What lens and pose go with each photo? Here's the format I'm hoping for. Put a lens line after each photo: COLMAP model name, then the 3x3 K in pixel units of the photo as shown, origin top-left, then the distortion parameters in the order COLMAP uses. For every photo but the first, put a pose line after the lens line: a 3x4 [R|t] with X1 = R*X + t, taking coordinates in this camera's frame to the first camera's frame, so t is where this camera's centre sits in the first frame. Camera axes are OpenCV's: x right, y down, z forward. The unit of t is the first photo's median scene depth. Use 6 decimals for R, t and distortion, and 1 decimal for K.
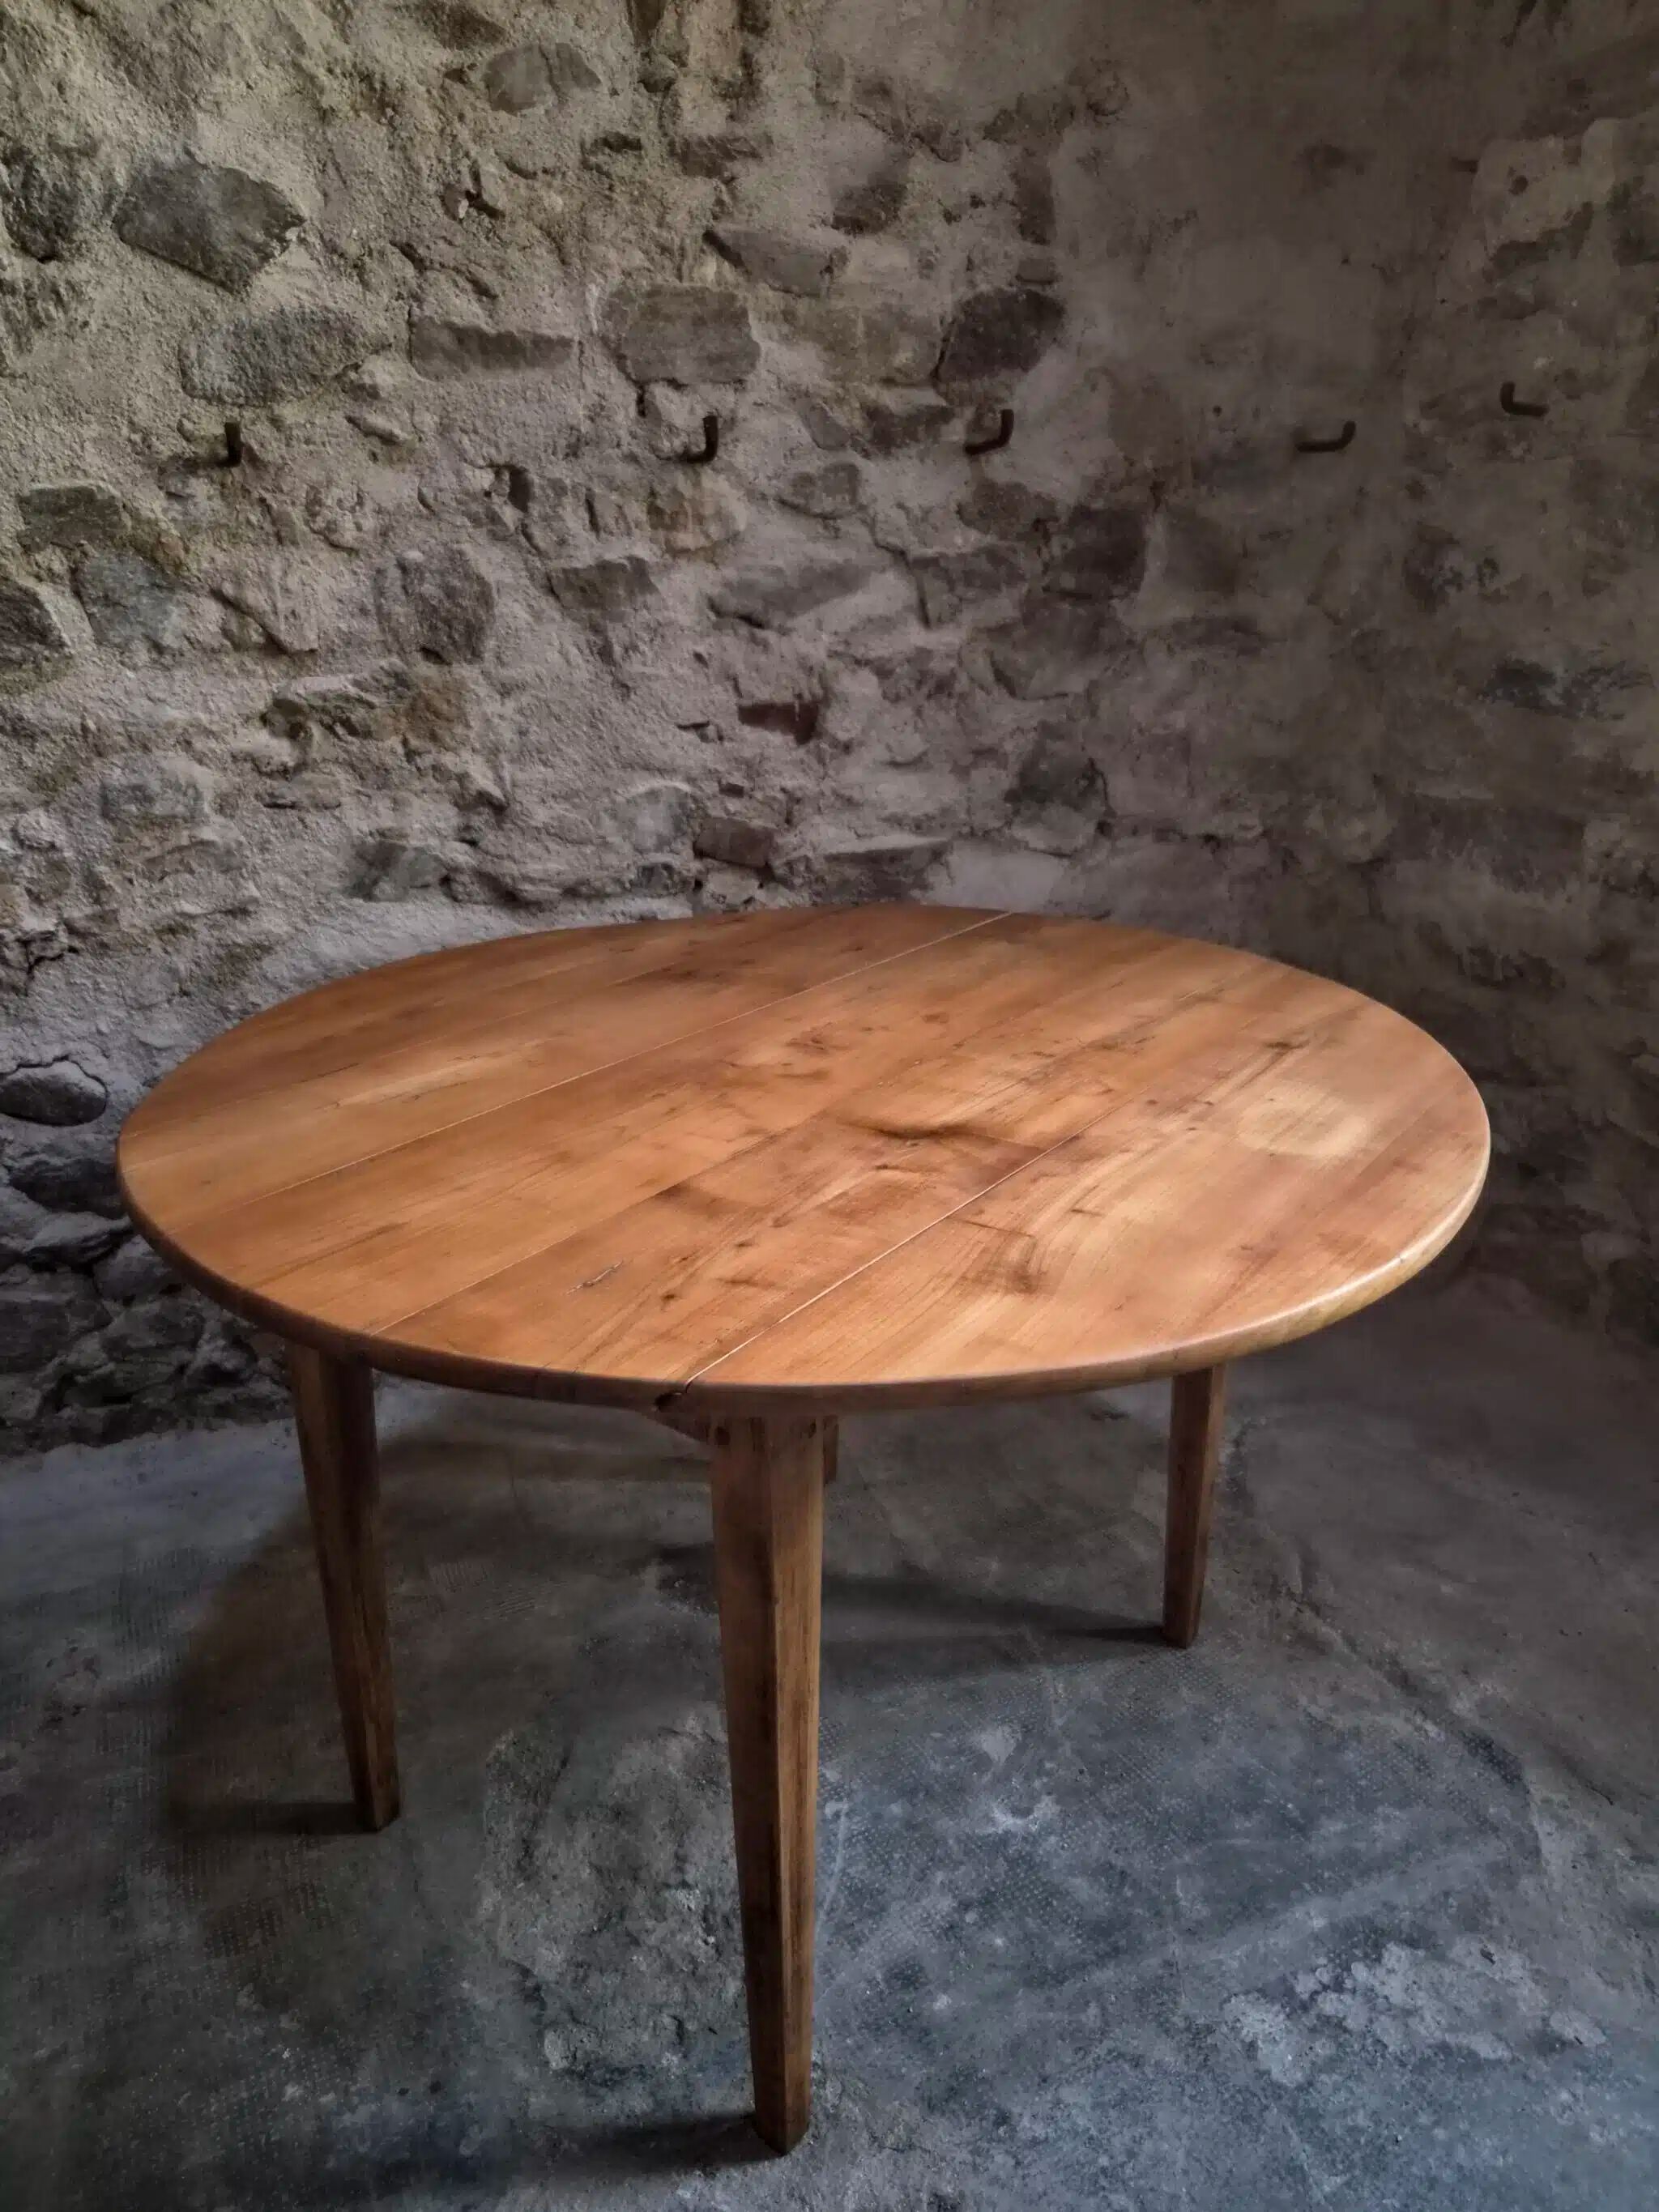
lens RADIAL K [[1524.3, 0, 807.3], [0, 1524.3, 1094.4], [0, 0, 1]] dist [0.055498, -0.045455]
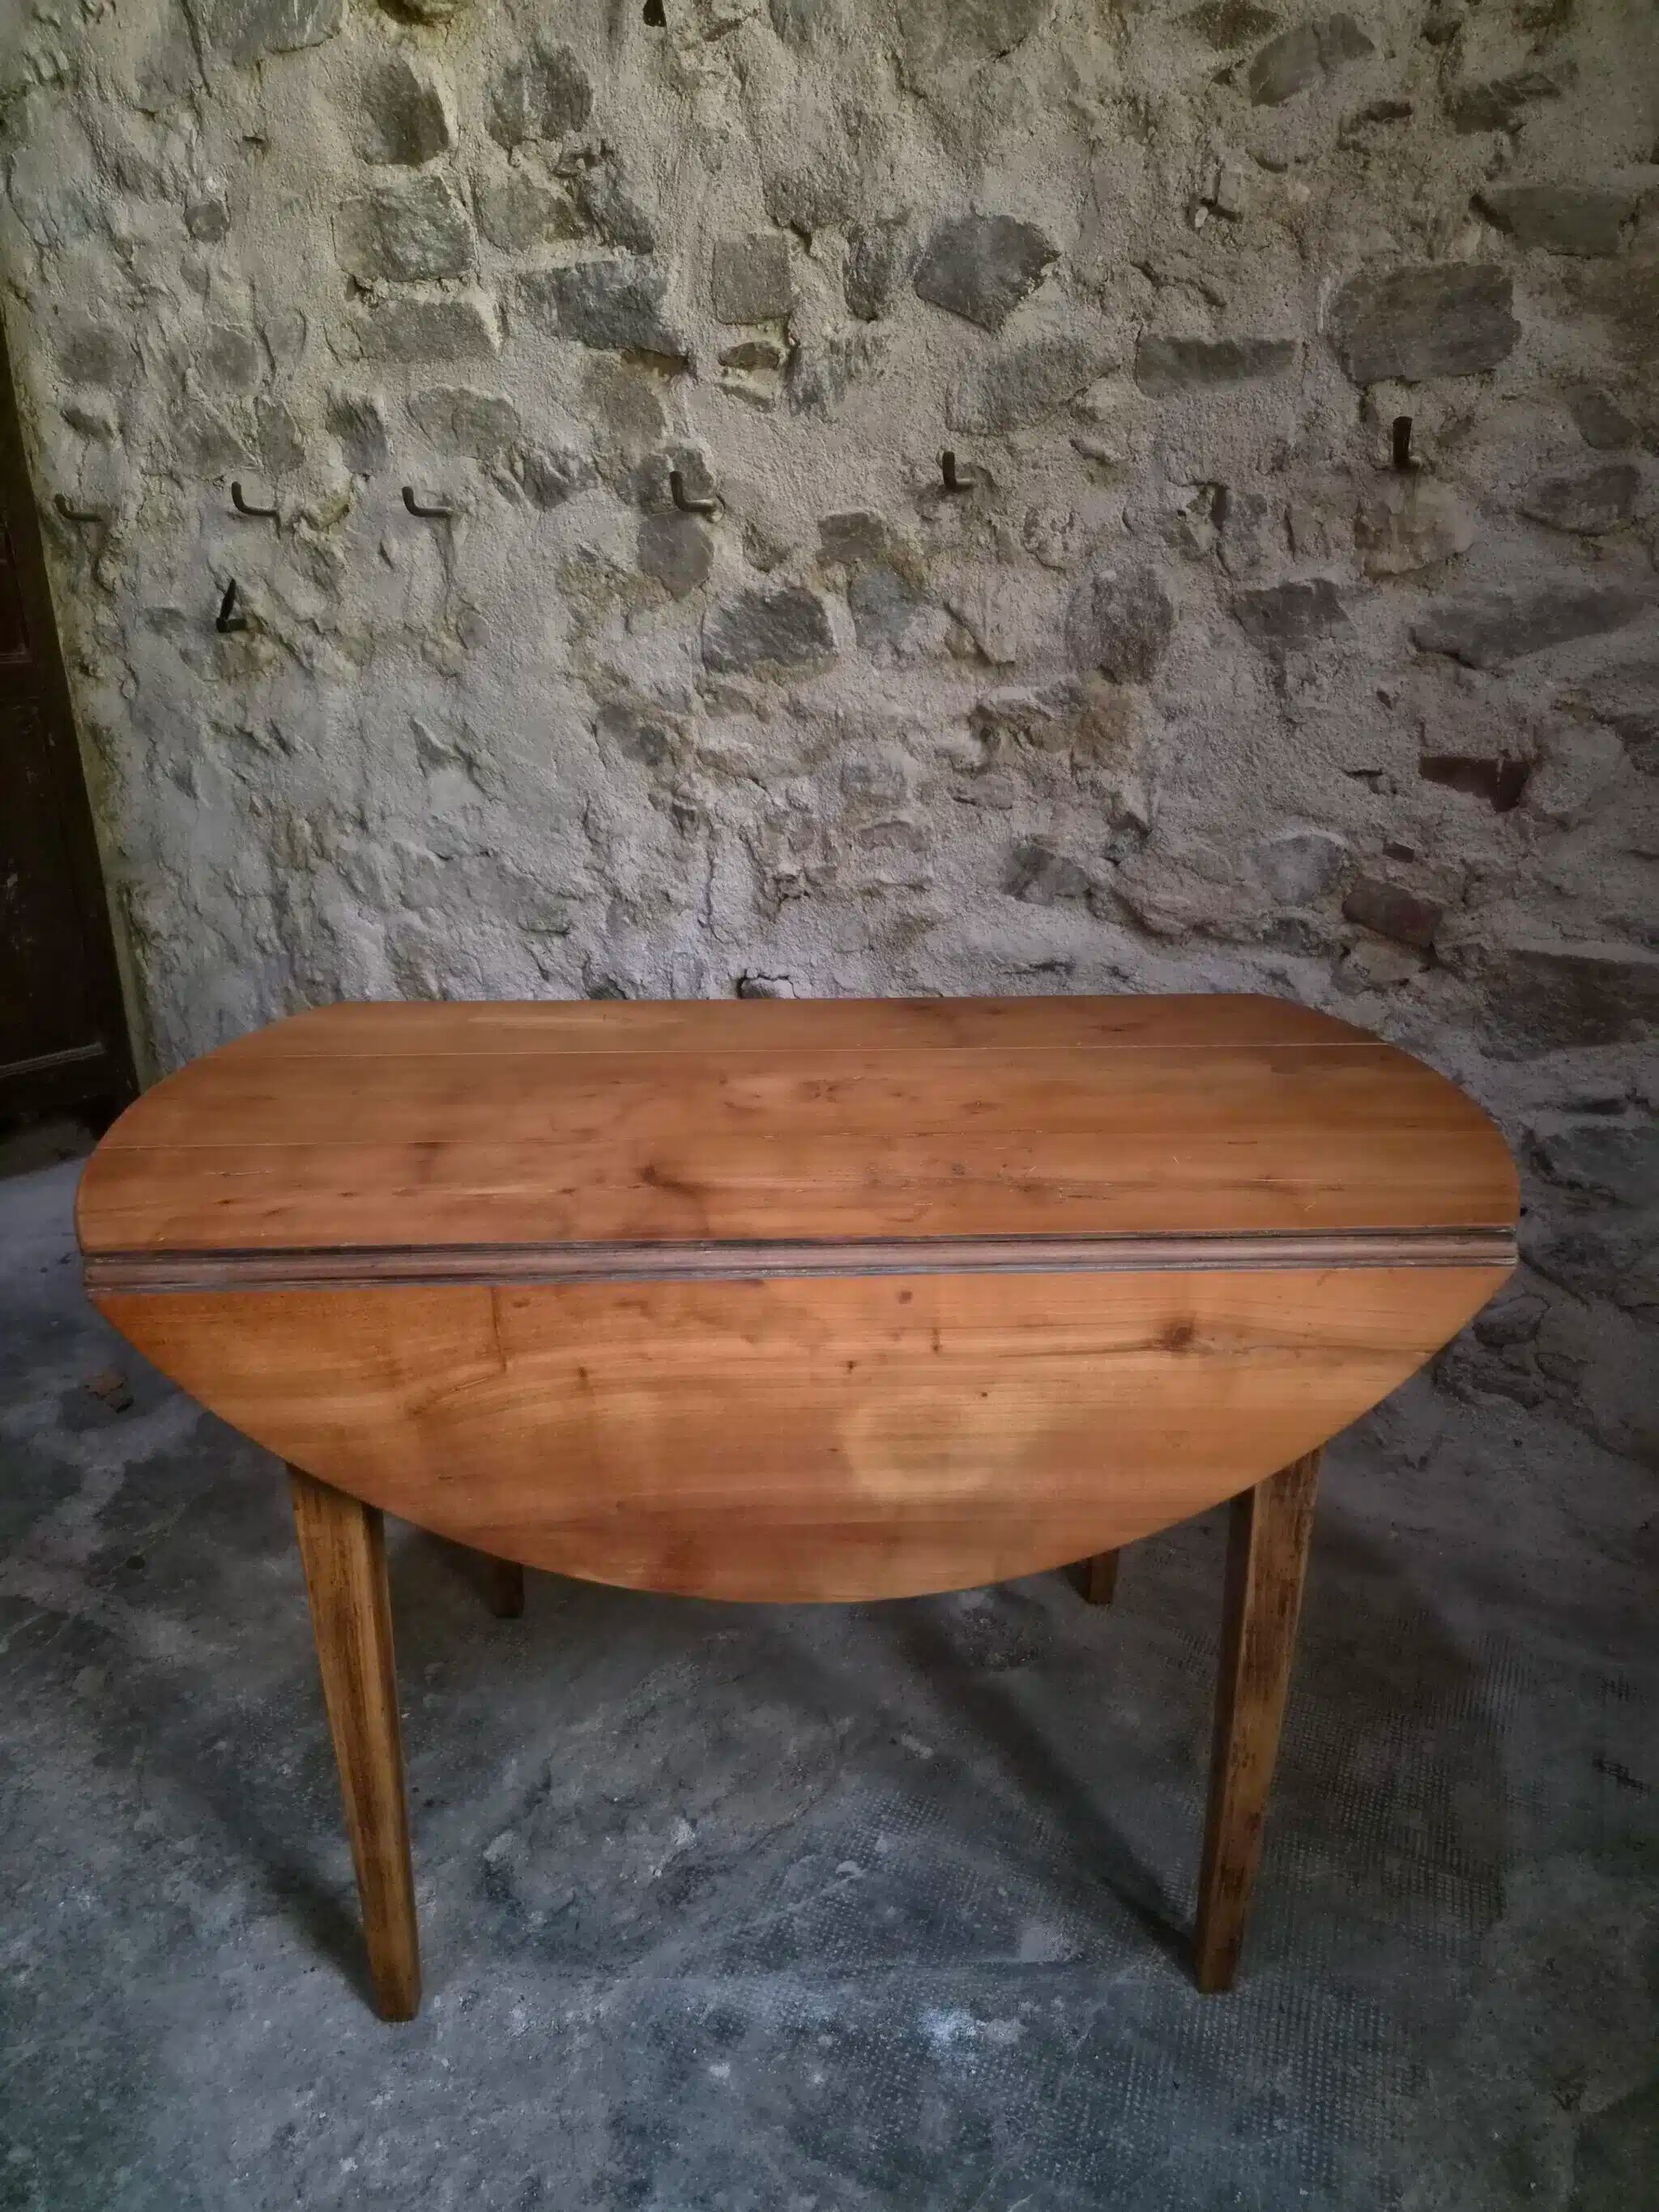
lens RADIAL K [[1469.6, 0, 841.1], [0, 1469.6, 1122.4], [0, 0, 1]] dist [0.062604, -0.049124]
pose [[0.626037, 0.290660, -0.723598, 0.447590], [-0.278926, 0.950010, 0.140289, -0.092806], [0.728202, 0.114004, 0.675814, 0.244072]]
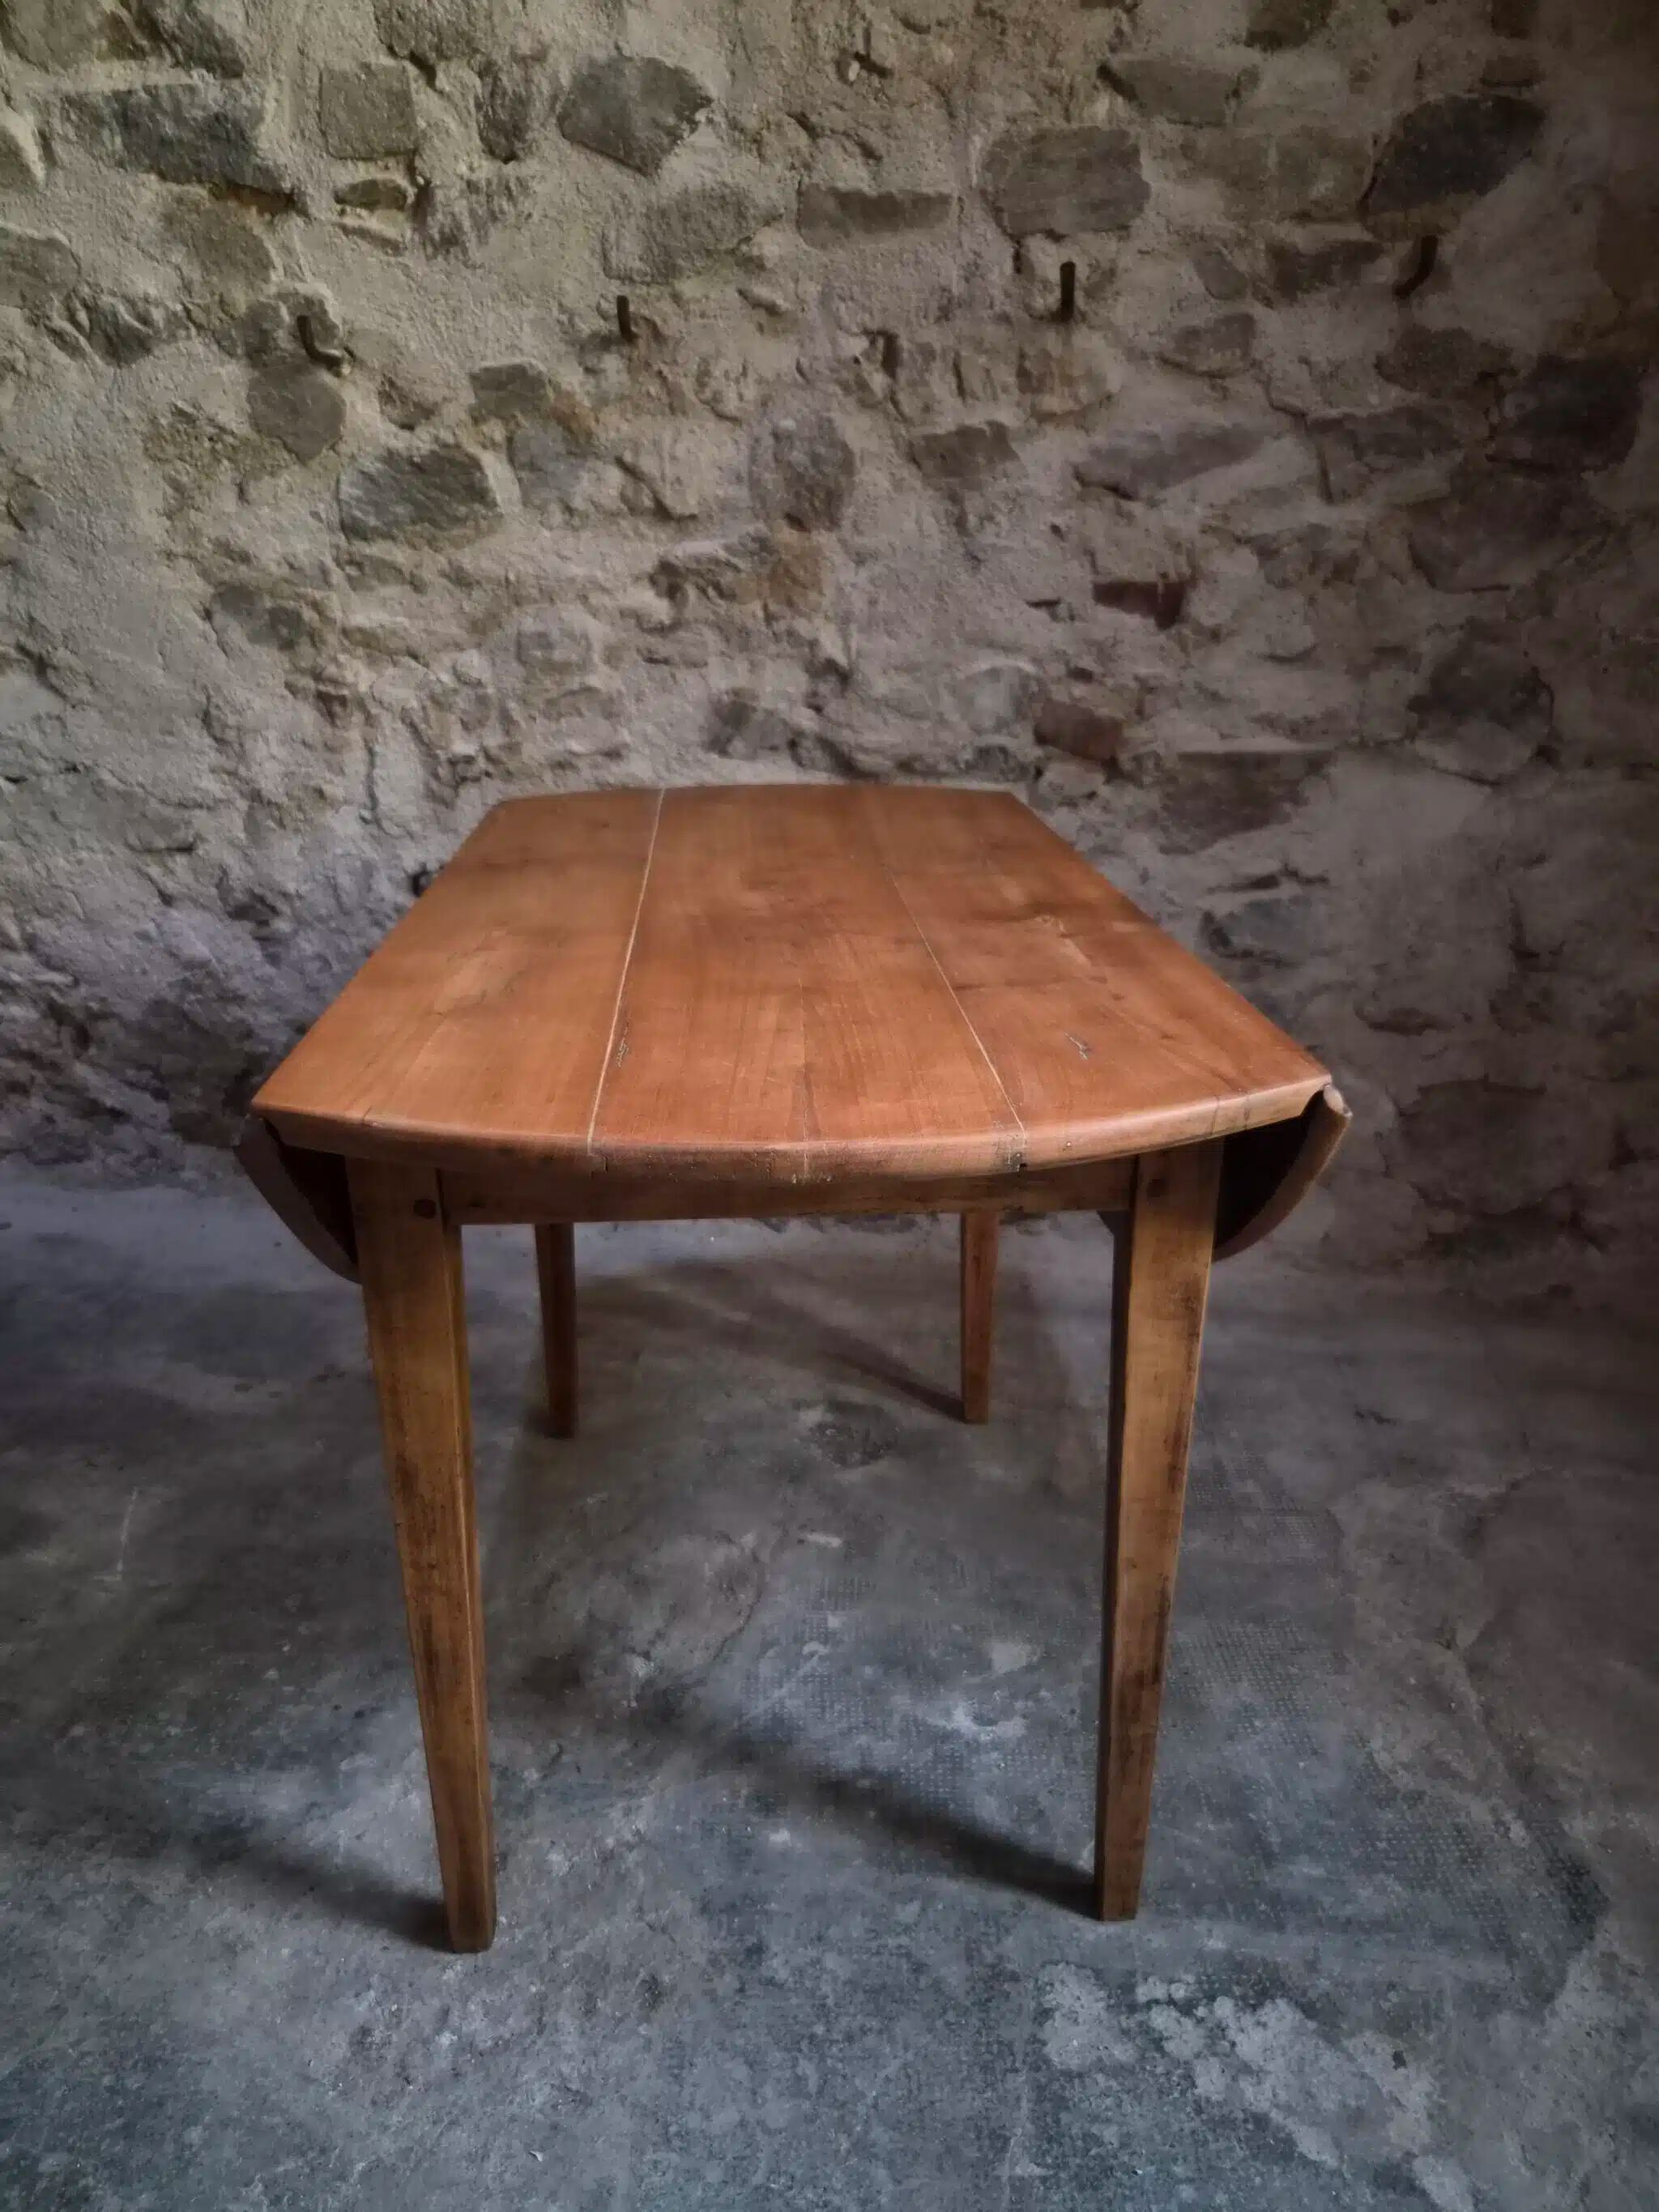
lens RADIAL K [[1483.9, 0, 822.8], [0, 1483.9, 1123.4], [0, 0, 1]] dist [0.051601, -0.041382]
pose [[0.869711, 0.184374, -0.457832, 0.323561], [-0.173853, 0.982595, 0.065444, 0.050628], [0.461929, 0.022678, 0.886627, 0.106905]]
